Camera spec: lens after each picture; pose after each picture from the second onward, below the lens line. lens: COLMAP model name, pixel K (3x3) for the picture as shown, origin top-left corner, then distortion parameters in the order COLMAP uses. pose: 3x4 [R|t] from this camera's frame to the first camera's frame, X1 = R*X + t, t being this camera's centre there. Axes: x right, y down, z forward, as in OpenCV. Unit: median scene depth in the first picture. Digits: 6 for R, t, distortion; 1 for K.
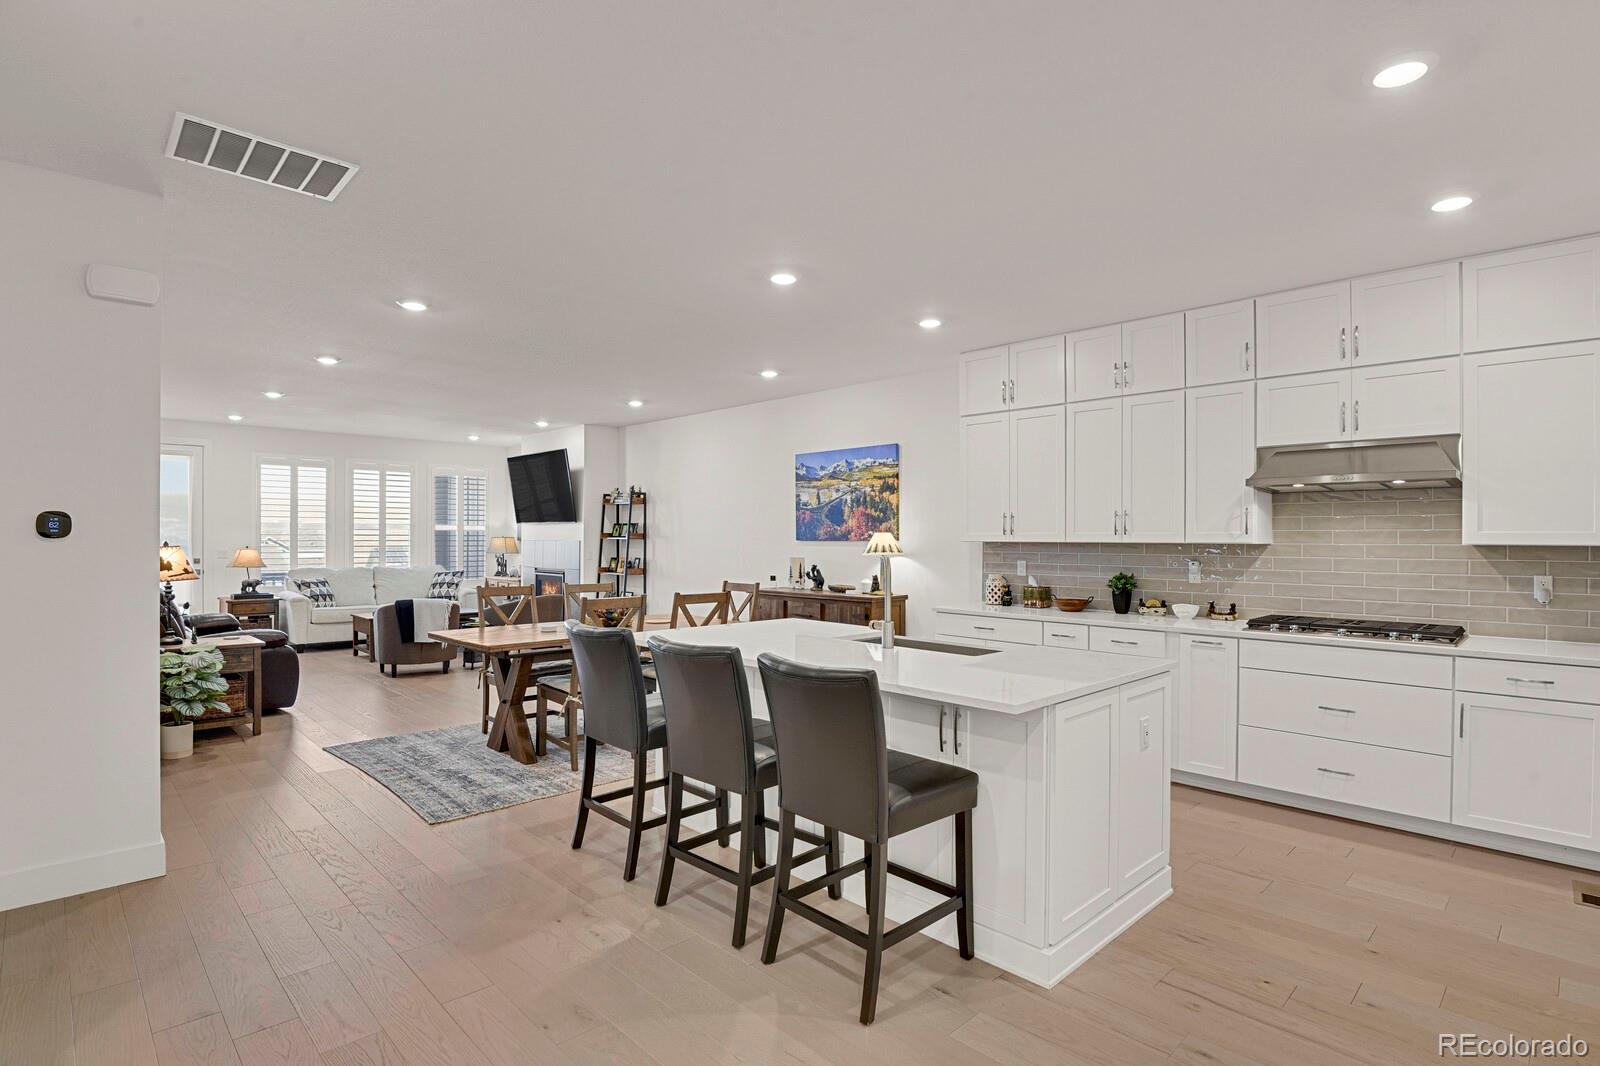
lens RADIAL K [[783.9, 0, 805.5], [0, 783.9, 538.8], [0, 0, 1]] dist [-0.020772, -0.004800]
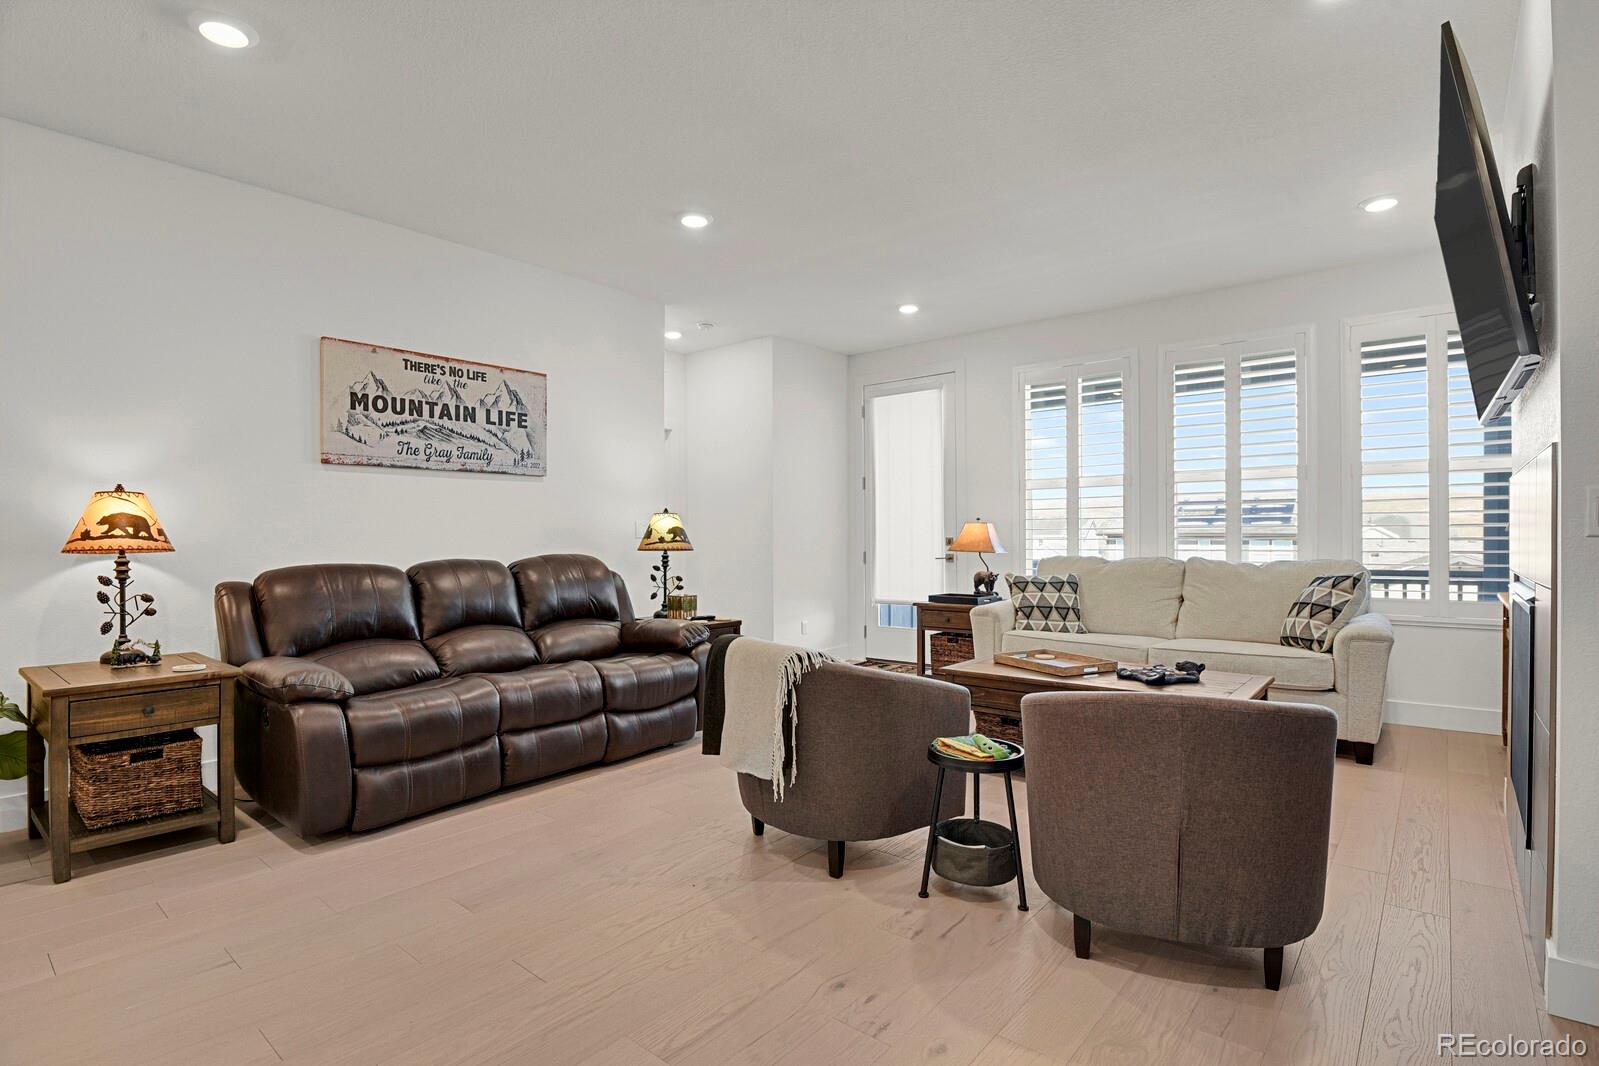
lens RADIAL K [[783.4, 0, 799.0], [0, 783.4, 528.7], [0, 0, 1]] dist [-0.020772, -0.004800]
pose [[0.096118, -0.012718, -0.995289, -0.153543], [0.004499, 0.999914, -0.012343, 0.034603], [0.995360, -0.003291, 0.096167, 1.082779]]
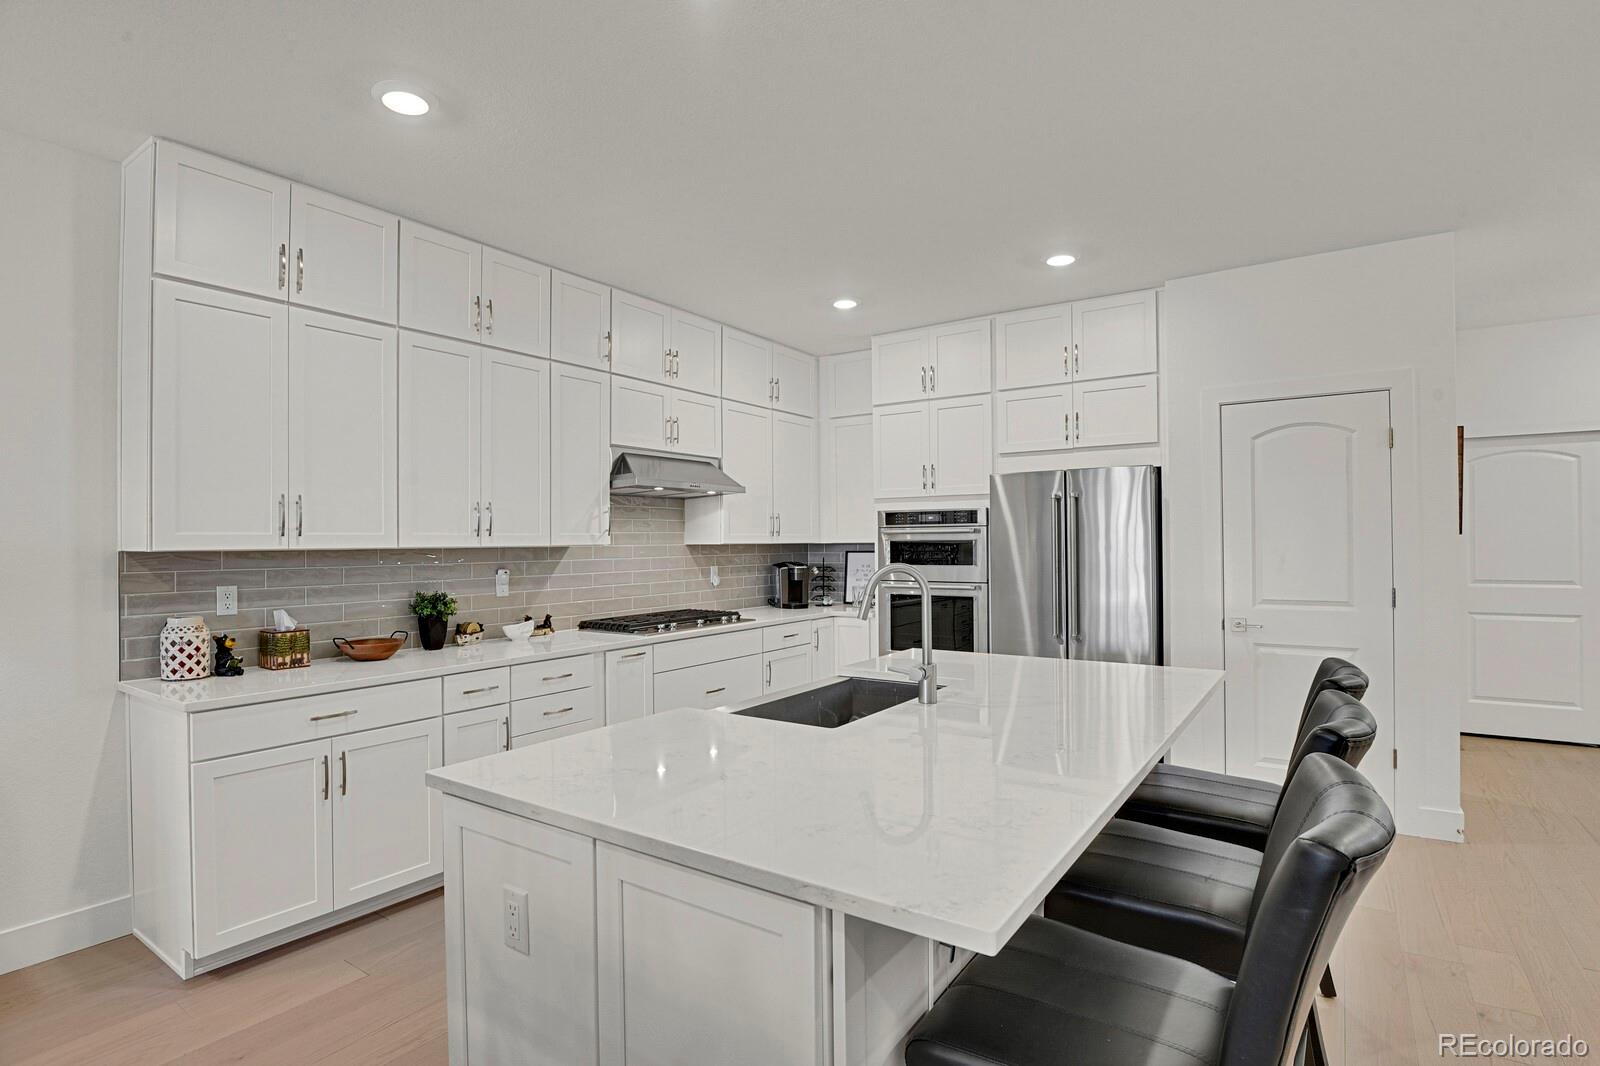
lens RADIAL K [[783.9, 0, 789.9], [0, 783.9, 540.9], [0, 0, 1]] dist [-0.020772, -0.004800]
pose [[-0.186623, -0.002351, 0.982429, -0.249910], [0.008219, 0.999958, 0.003954, -0.001112], [-0.982397, 0.008812, -0.186596, 0.602618]]
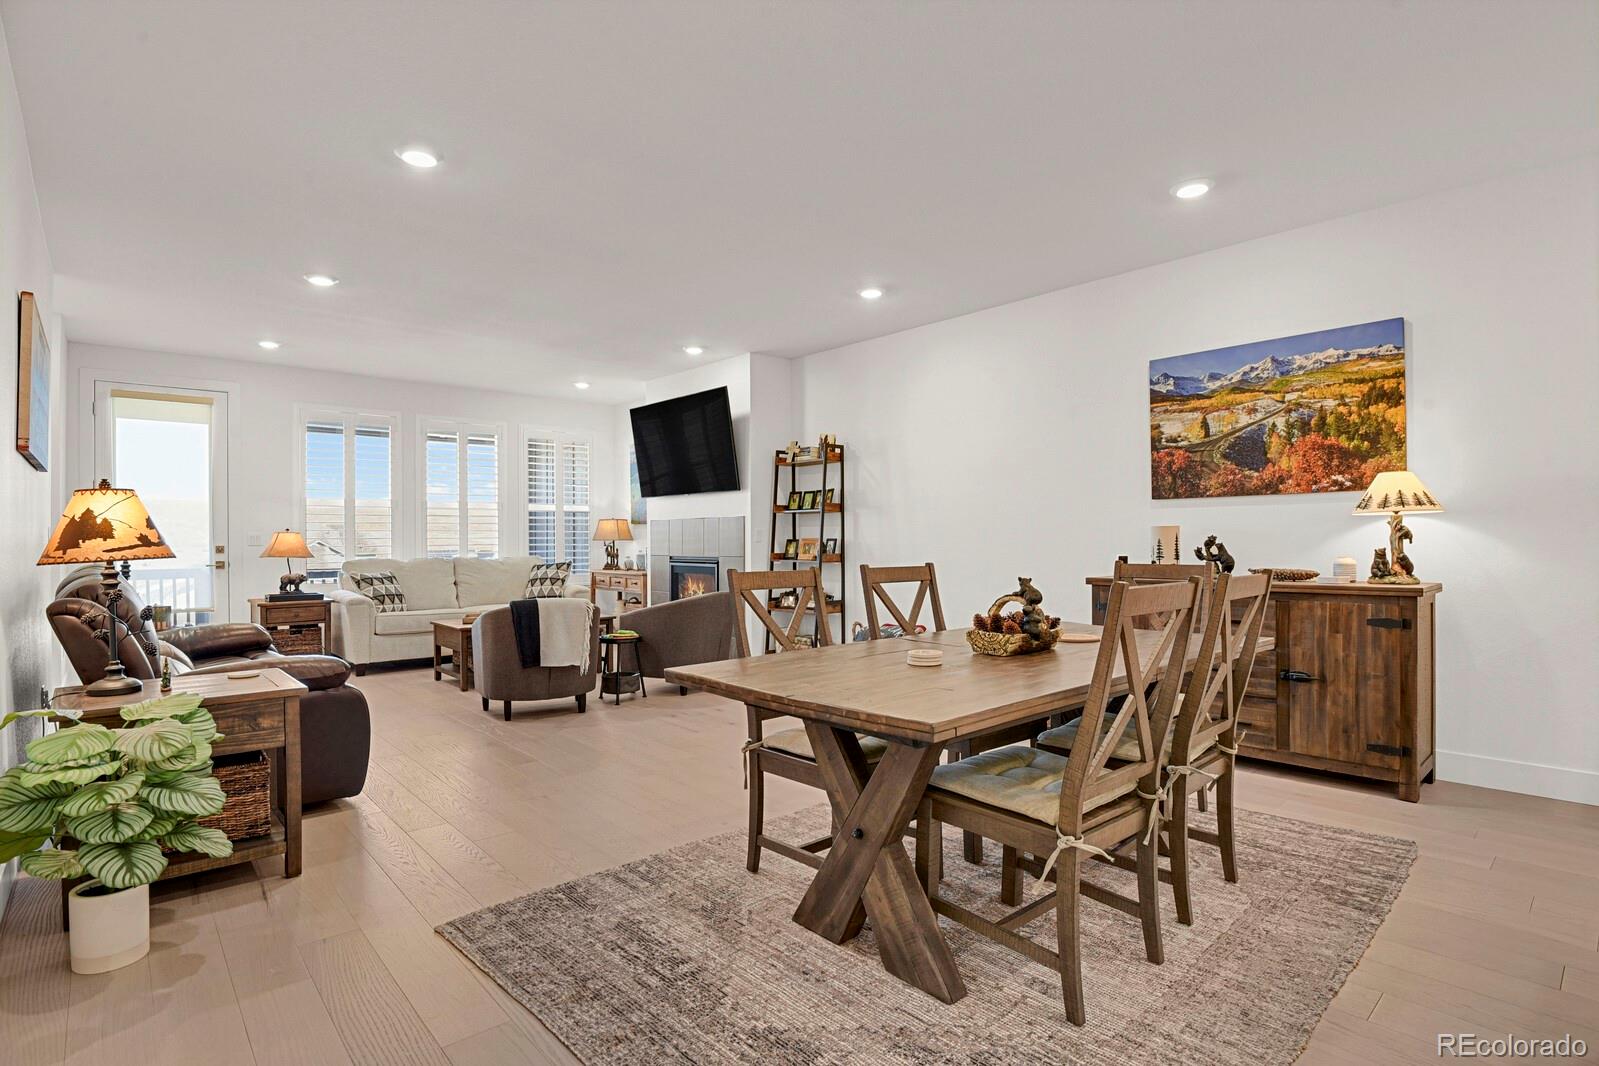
lens RADIAL K [[783.4, 0, 810.7], [0, 783.4, 538.3], [0, 0, 1]] dist [-0.020772, -0.004800]
pose [[0.999146, -0.009517, -0.040215, -0.276374], [0.009462, 0.999954, -0.001554, 0.033549], [0.040228, 0.001172, 0.999190, 0.402501]]
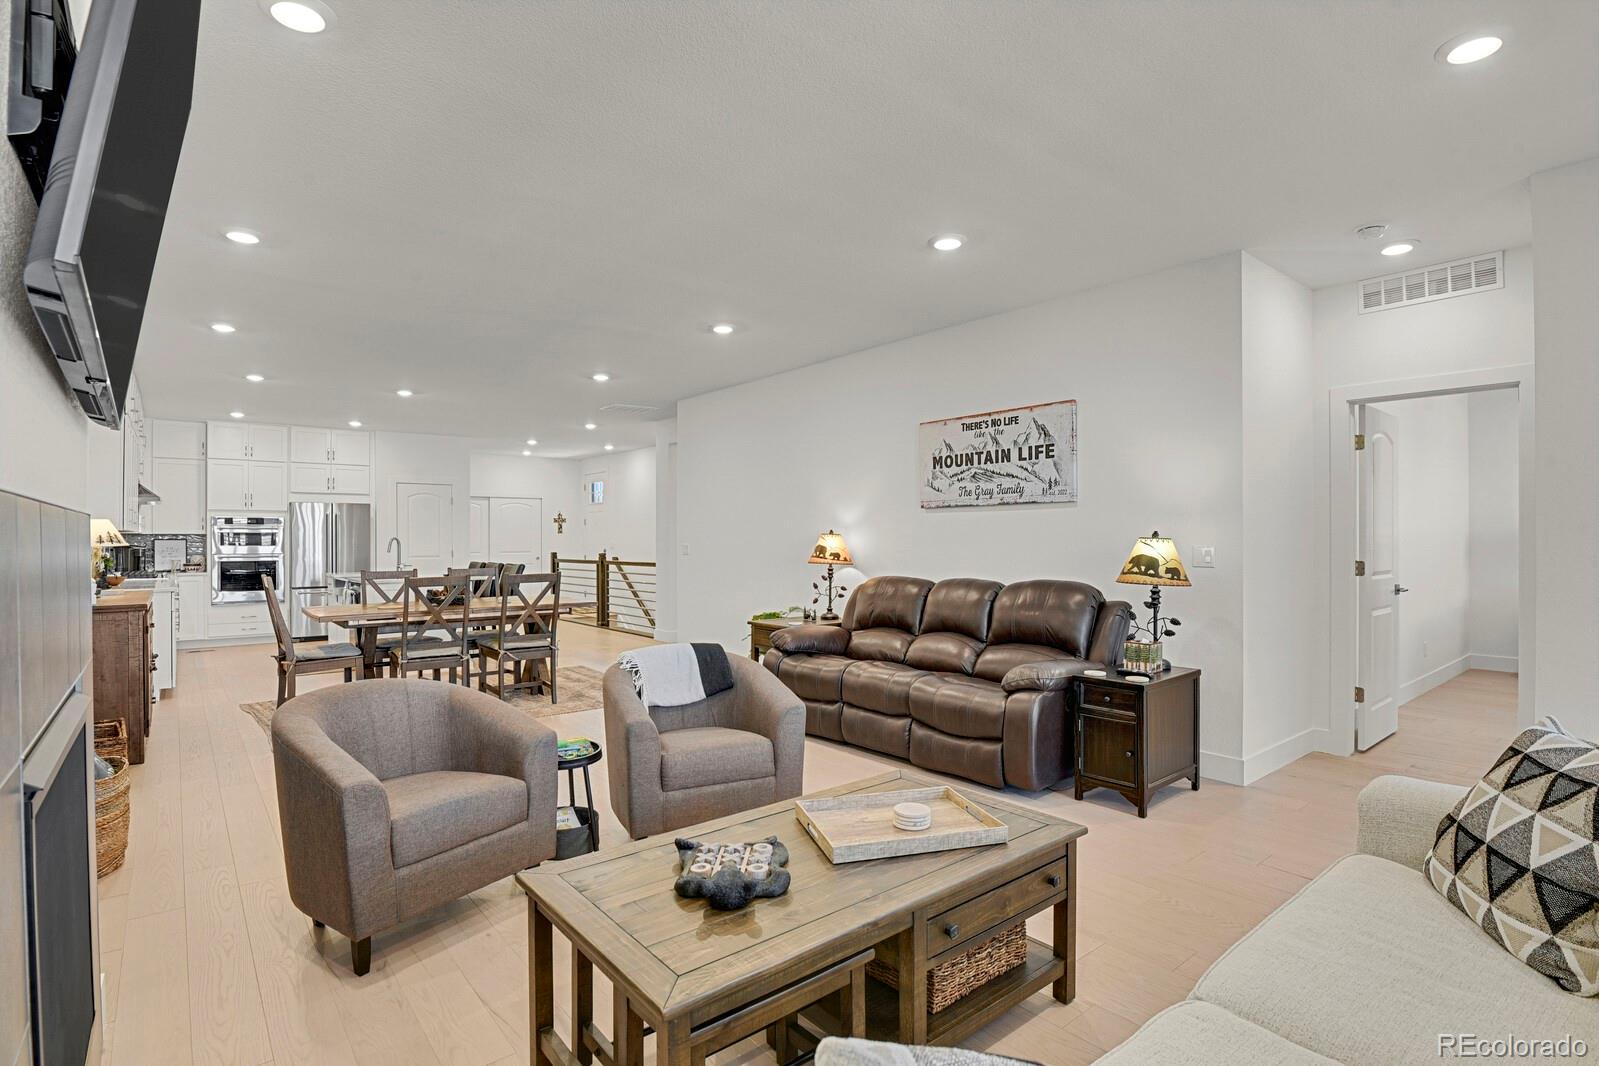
lens RADIAL K [[783.4, 0, 797.4], [0, 783.4, 532.7], [0, 0, 1]] dist [-0.020772, -0.004800]
pose [[-0.995459, -0.000103, 0.095190, -0.676329], [-0.000866, 0.999968, -0.007975, 0.012301], [-0.095186, -0.008021, -0.995427, 1.628381]]
